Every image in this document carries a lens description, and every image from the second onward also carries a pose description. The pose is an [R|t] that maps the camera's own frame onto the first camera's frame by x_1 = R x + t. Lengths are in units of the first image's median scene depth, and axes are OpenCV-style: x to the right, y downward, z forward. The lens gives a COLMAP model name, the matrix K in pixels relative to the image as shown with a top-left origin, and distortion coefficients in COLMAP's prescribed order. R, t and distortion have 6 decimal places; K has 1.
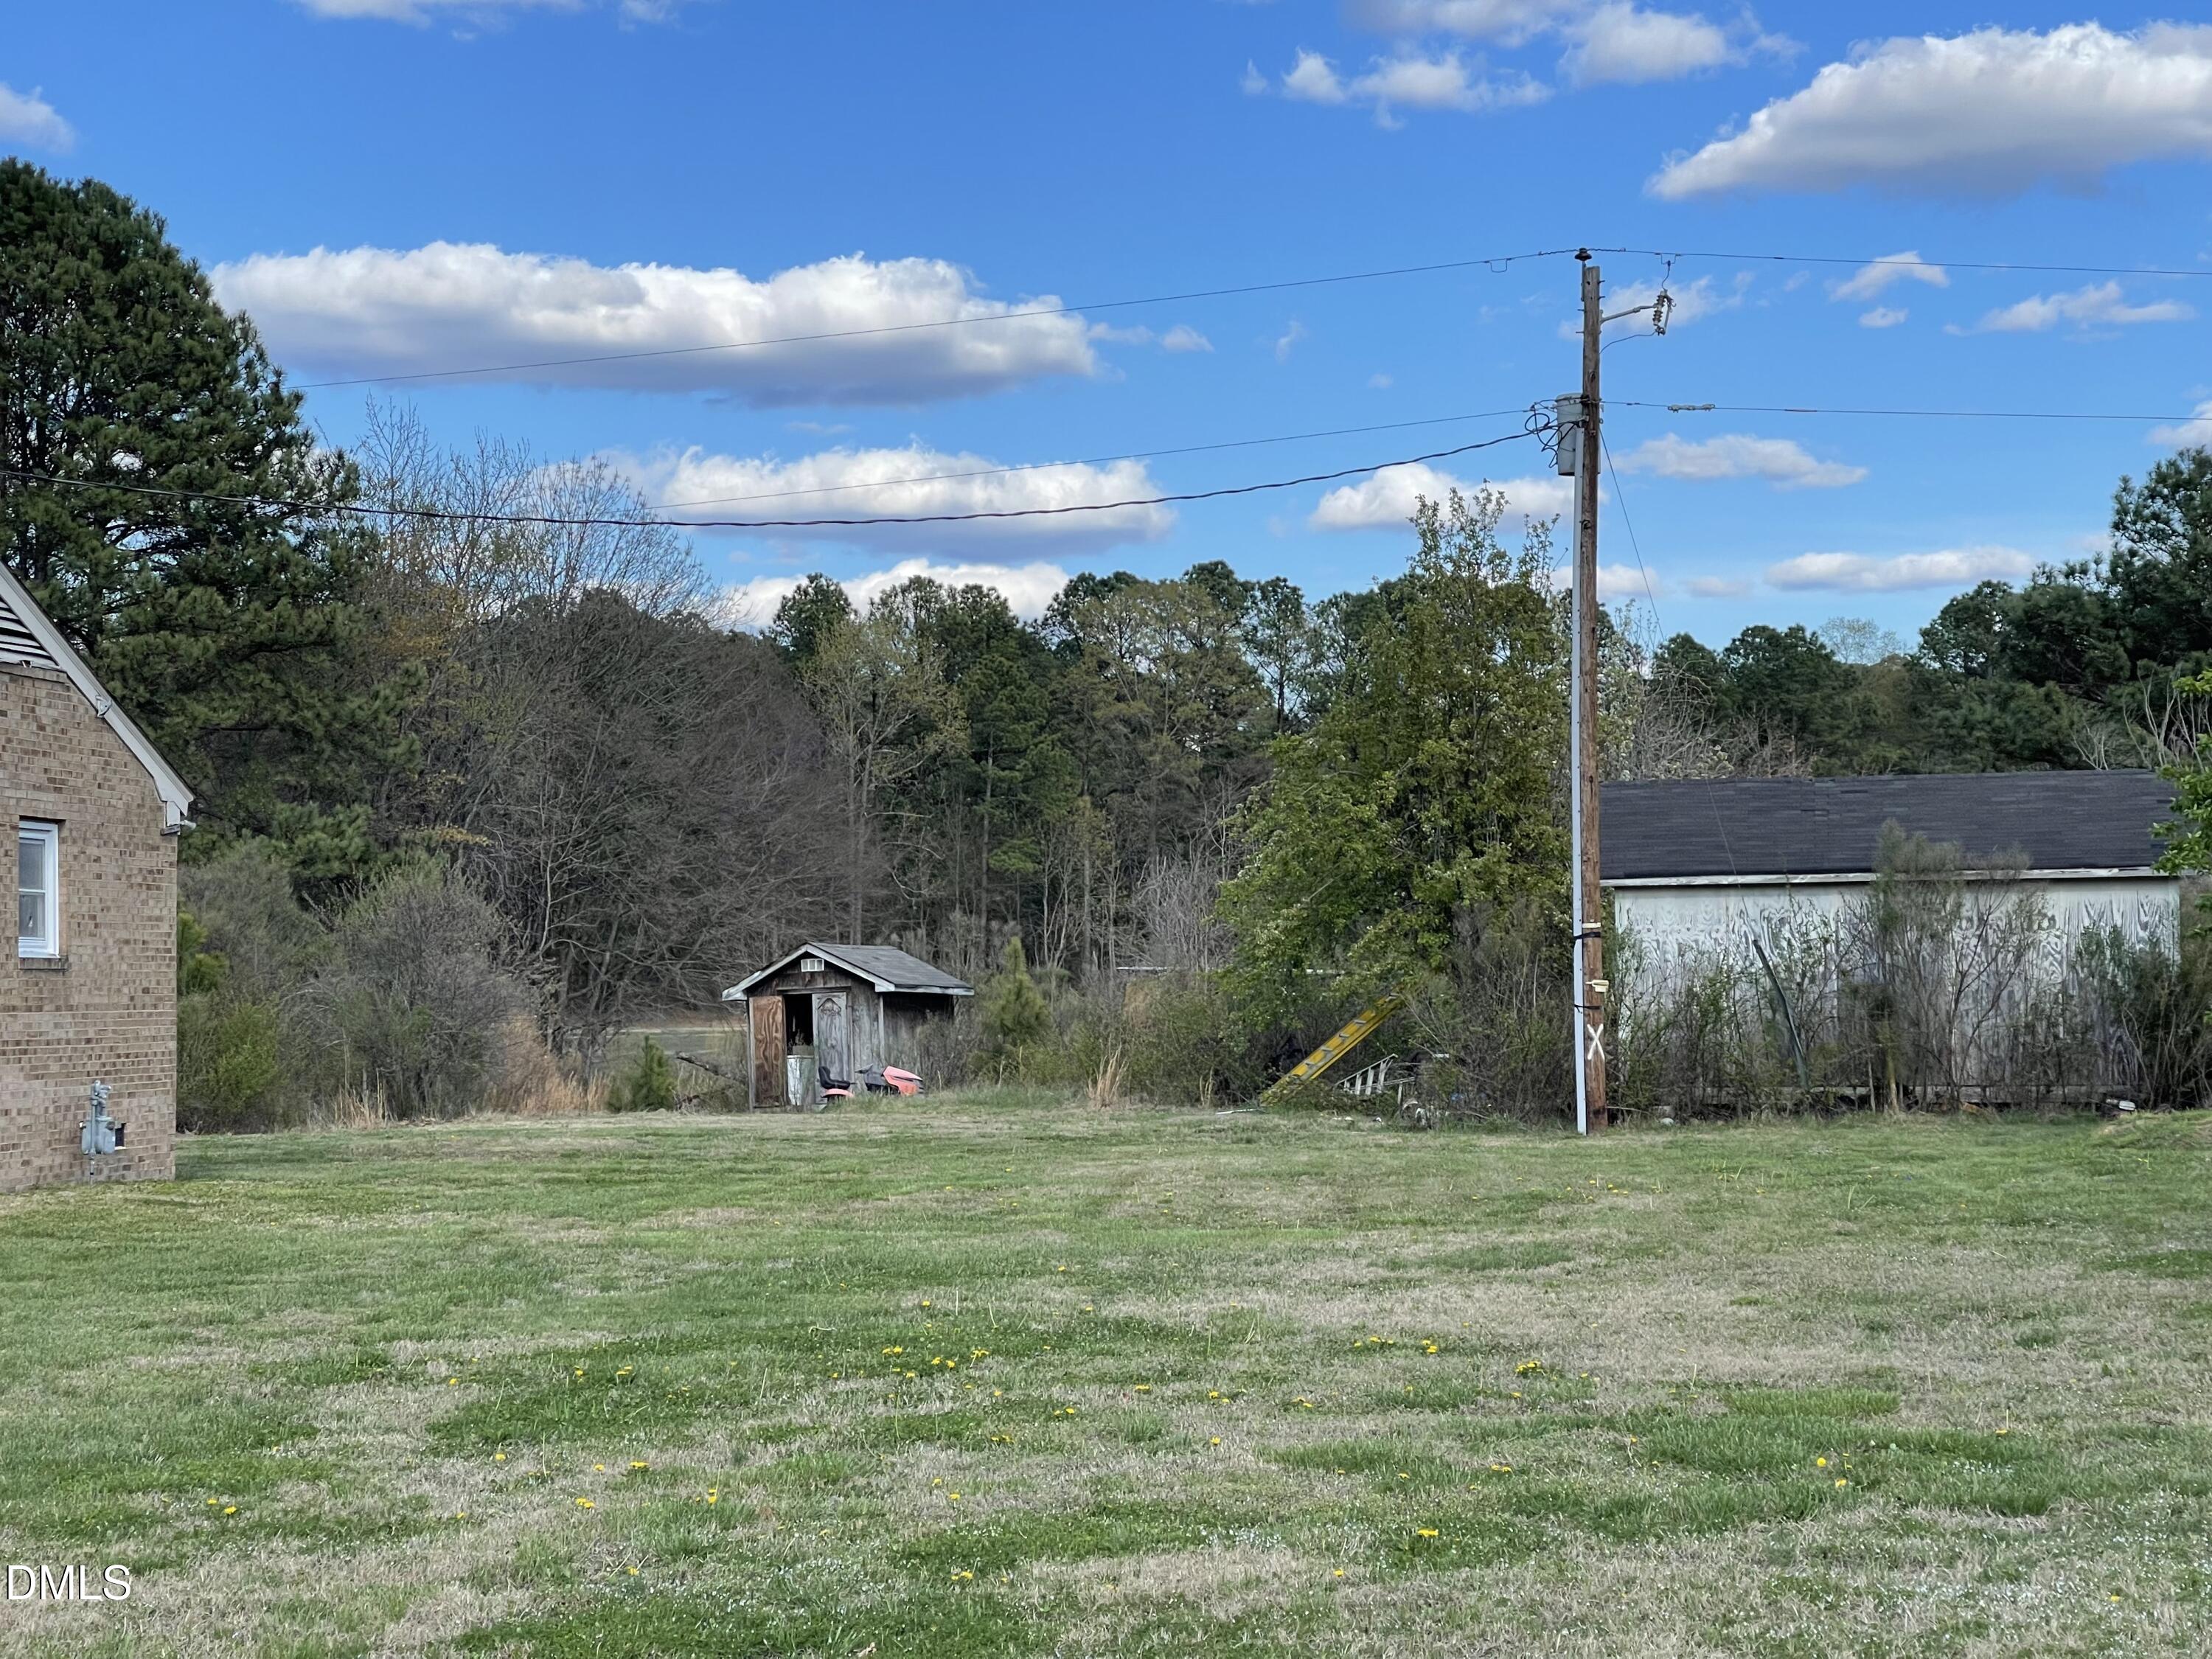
lens RADIAL K [[4203.5, 0, 1108.8], [0, 4203.5, 830.4], [0, 0, 1]] dist [0.241635, 0.000000]
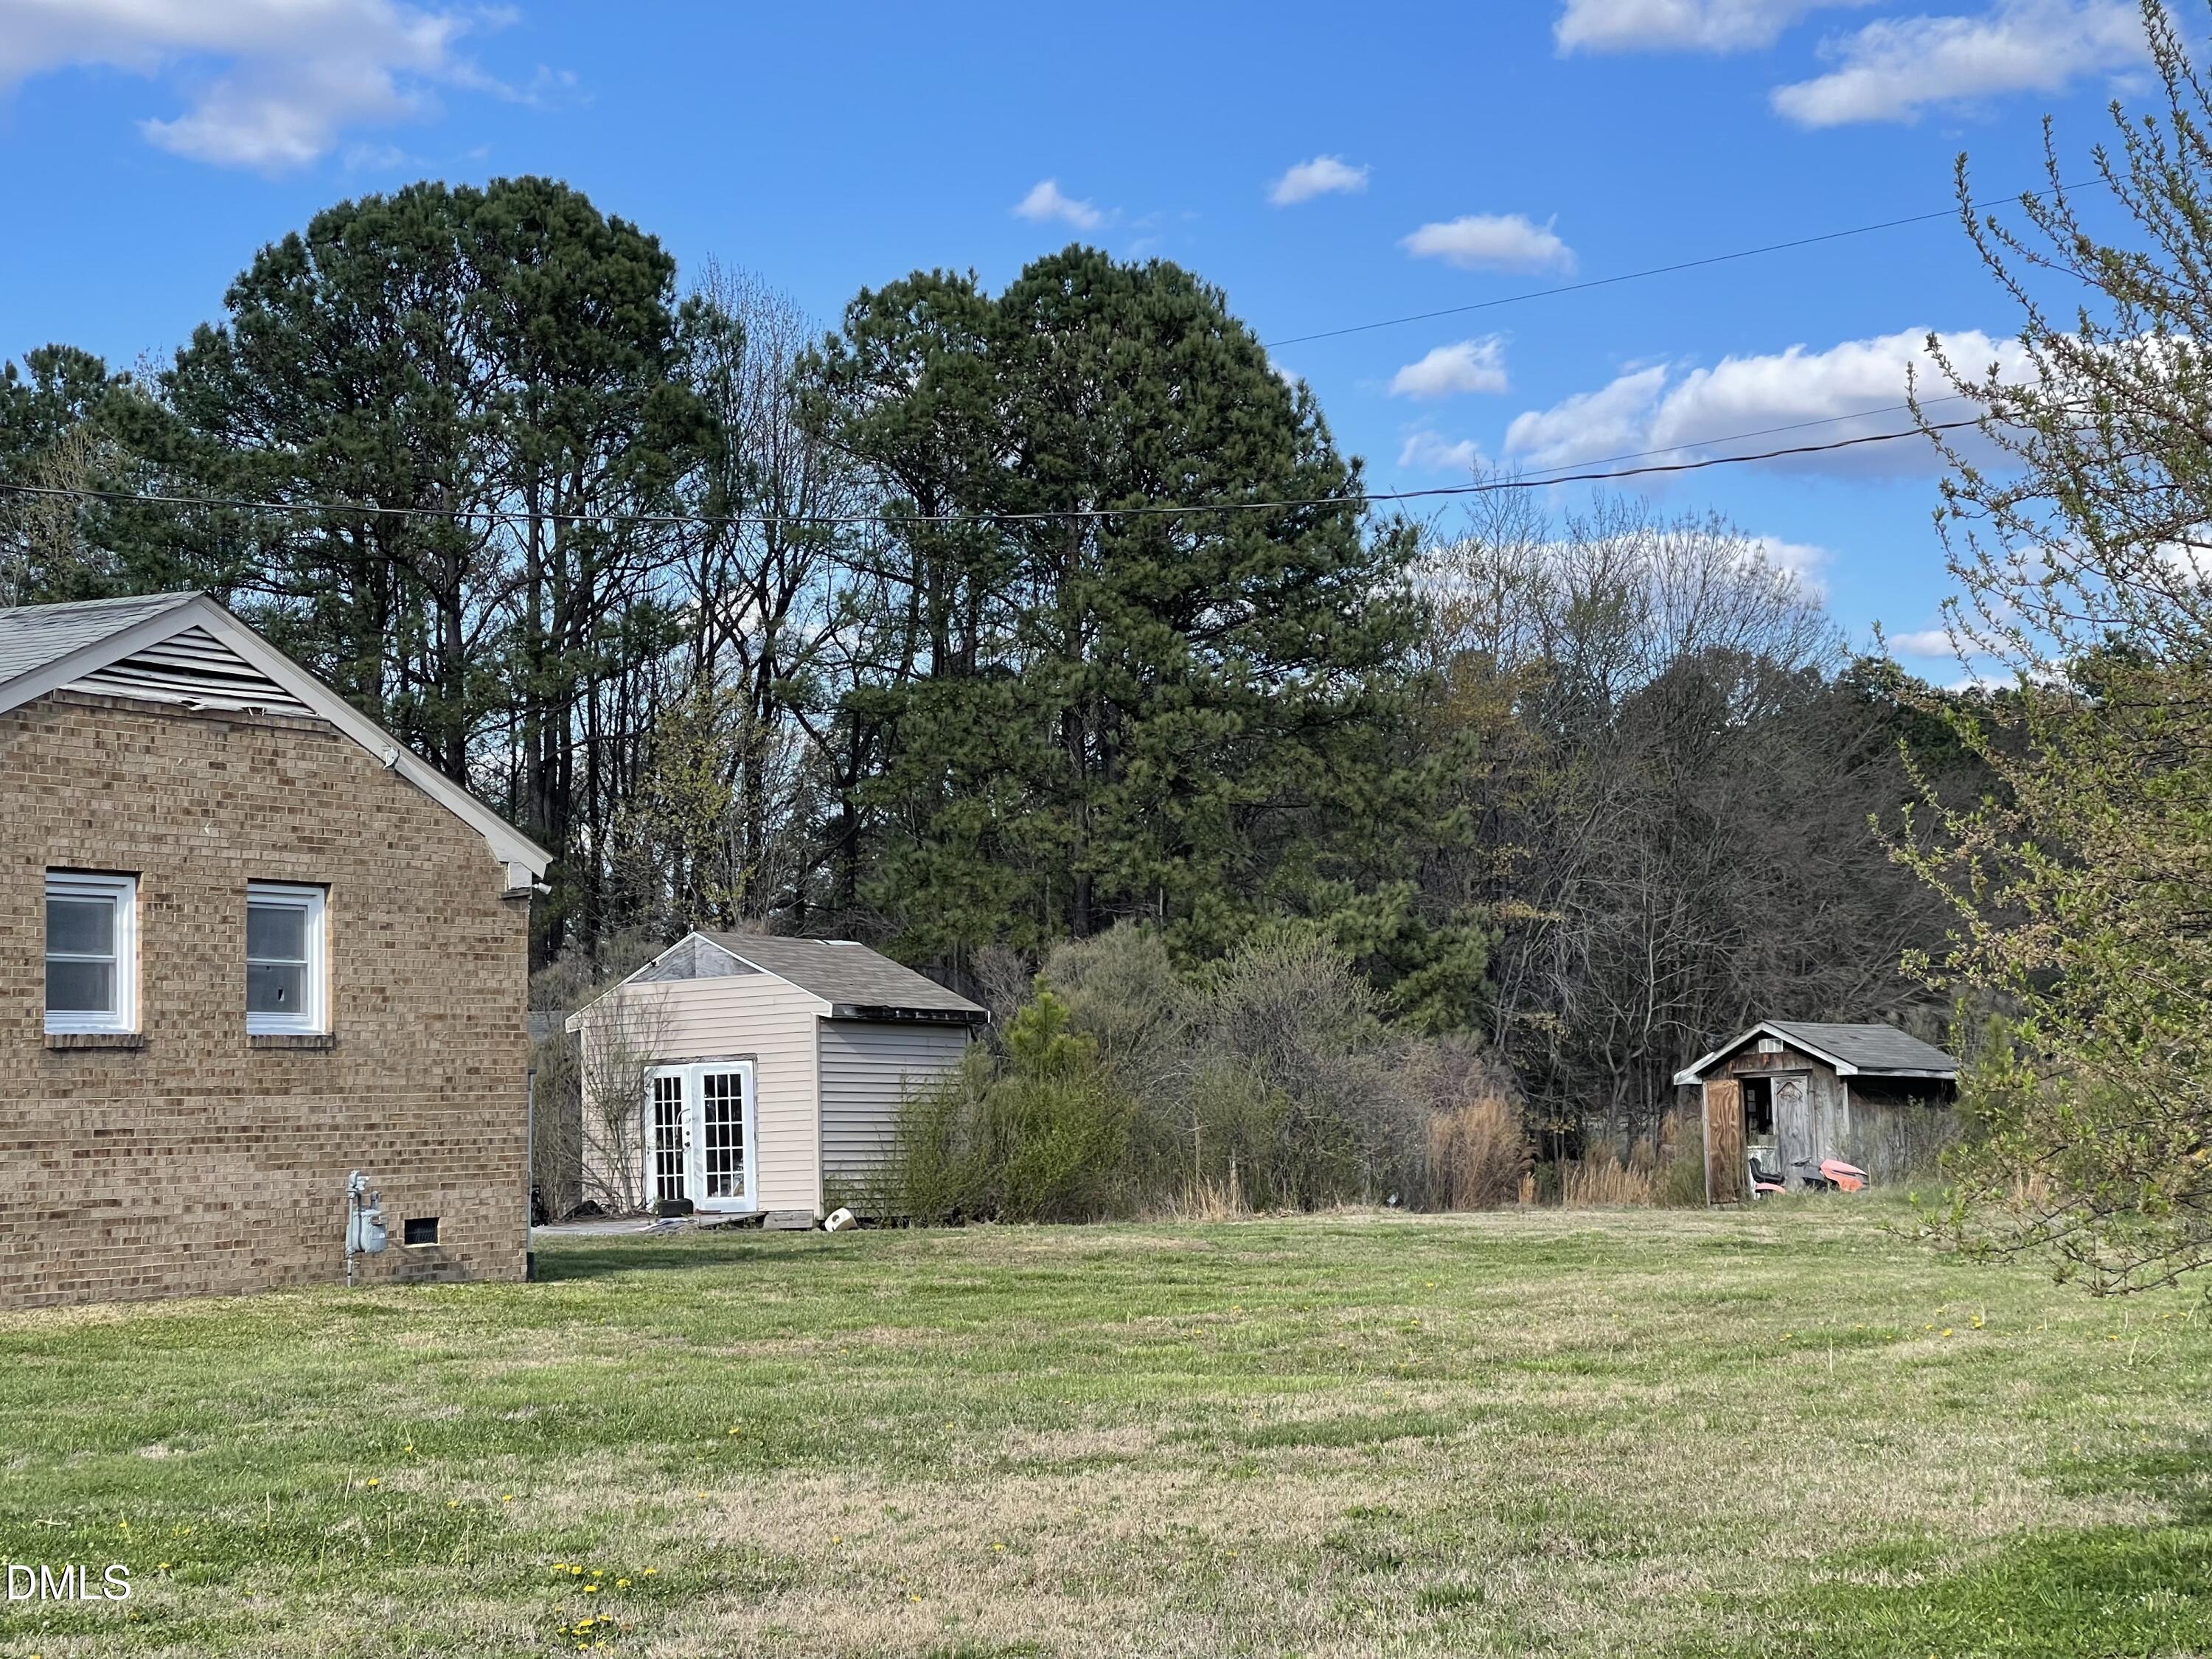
lens RADIAL K [[4203.5, 0, 1102.9], [0, 4203.5, 832.0], [0, 0, 1]] dist [0.241635, 0.000000]
pose [[0.941030, -0.024329, -0.337448, 0.116665], [0.017430, 0.999573, -0.023458, 0.005812], [0.337875, 0.016192, 0.941052, 0.111680]]
